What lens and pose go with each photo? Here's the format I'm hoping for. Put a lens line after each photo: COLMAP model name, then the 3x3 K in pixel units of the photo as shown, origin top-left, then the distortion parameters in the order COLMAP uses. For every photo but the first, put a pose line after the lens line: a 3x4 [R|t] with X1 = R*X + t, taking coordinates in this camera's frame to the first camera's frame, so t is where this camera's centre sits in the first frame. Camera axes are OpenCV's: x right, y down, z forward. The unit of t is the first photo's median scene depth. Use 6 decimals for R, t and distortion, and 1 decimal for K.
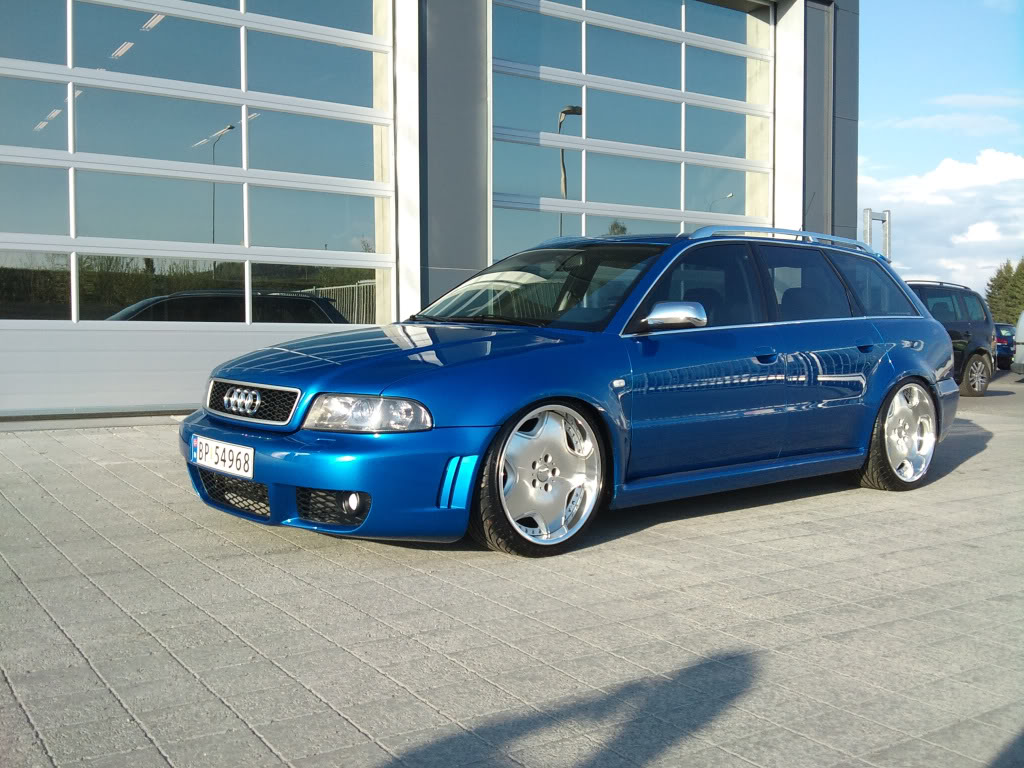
lens RADIAL K [[1031.0, 0, 509.2], [0, 1031.0, 367.0], [0, 0, 1]] dist [0.079229, -0.207379]
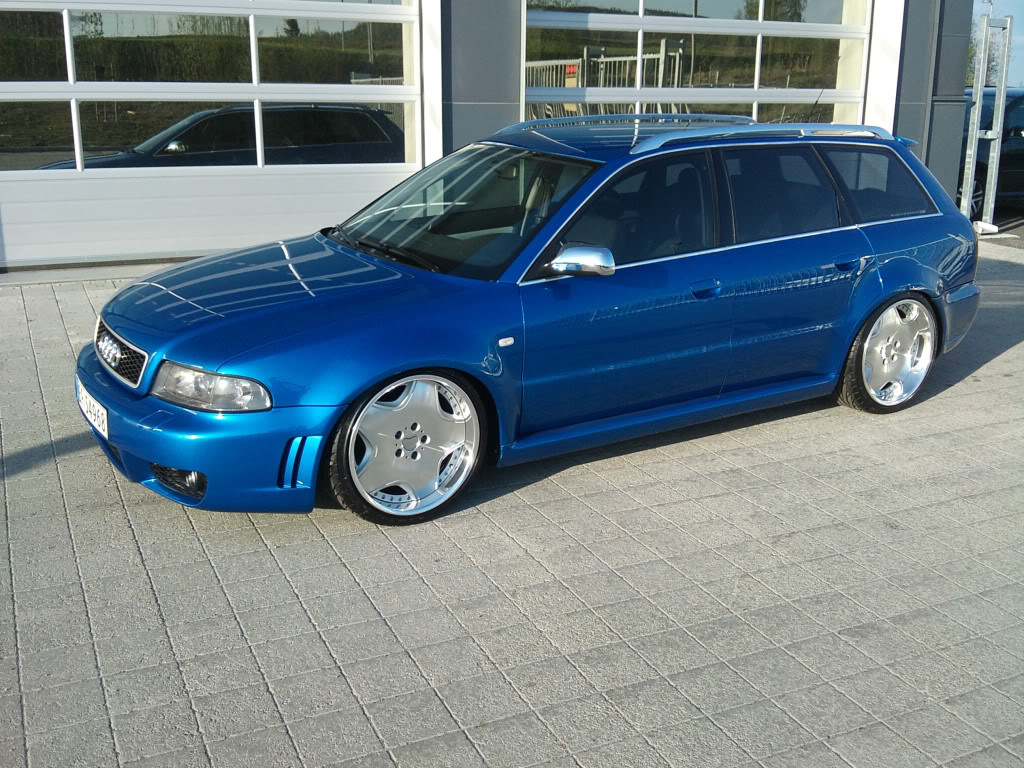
lens RADIAL K [[1031.0, 0, 509.2], [0, 1031.0, 367.0], [0, 0, 1]] dist [0.079229, -0.207379]
pose [[0.989350, 0.050601, -0.136479, 0.242372], [-0.017007, 0.971393, 0.236866, -0.186176], [0.144561, -0.232023, 0.961908, 0.106343]]
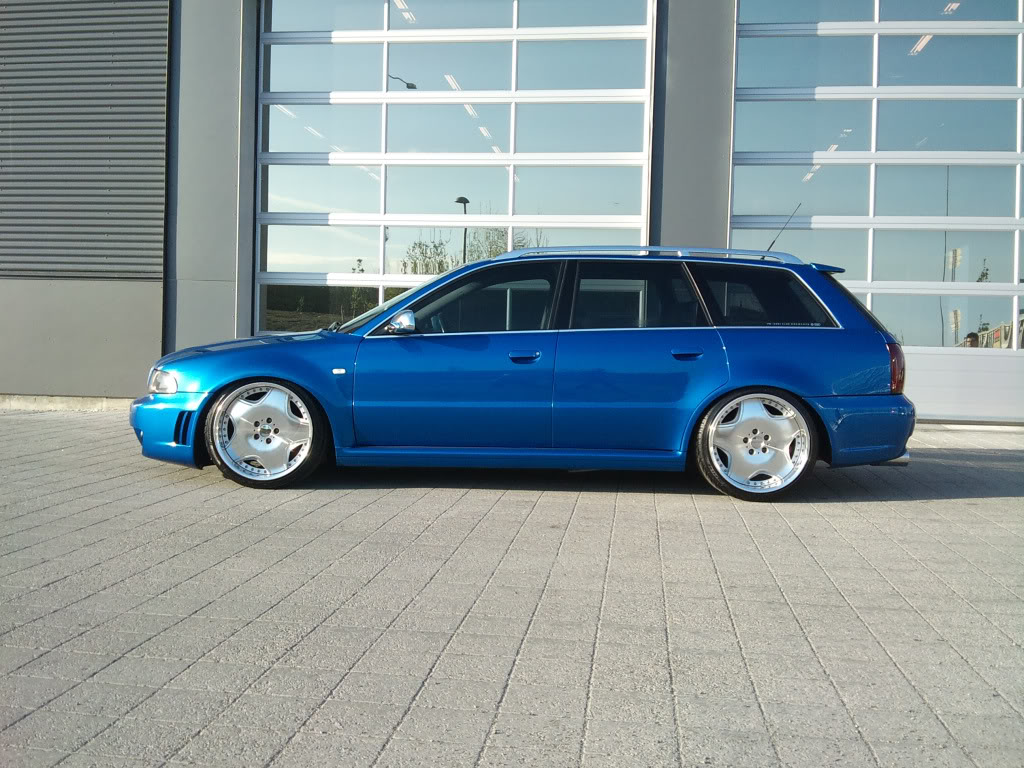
lens RADIAL K [[1031.0, 0, 509.2], [0, 1031.0, 367.0], [0, 0, 1]] dist [0.079229, -0.207379]
pose [[0.760394, 0.027171, -0.648893, 1.174158], [-0.042125, 0.999084, -0.007530, 0.011076], [0.648094, 0.033060, 0.760842, 0.122998]]
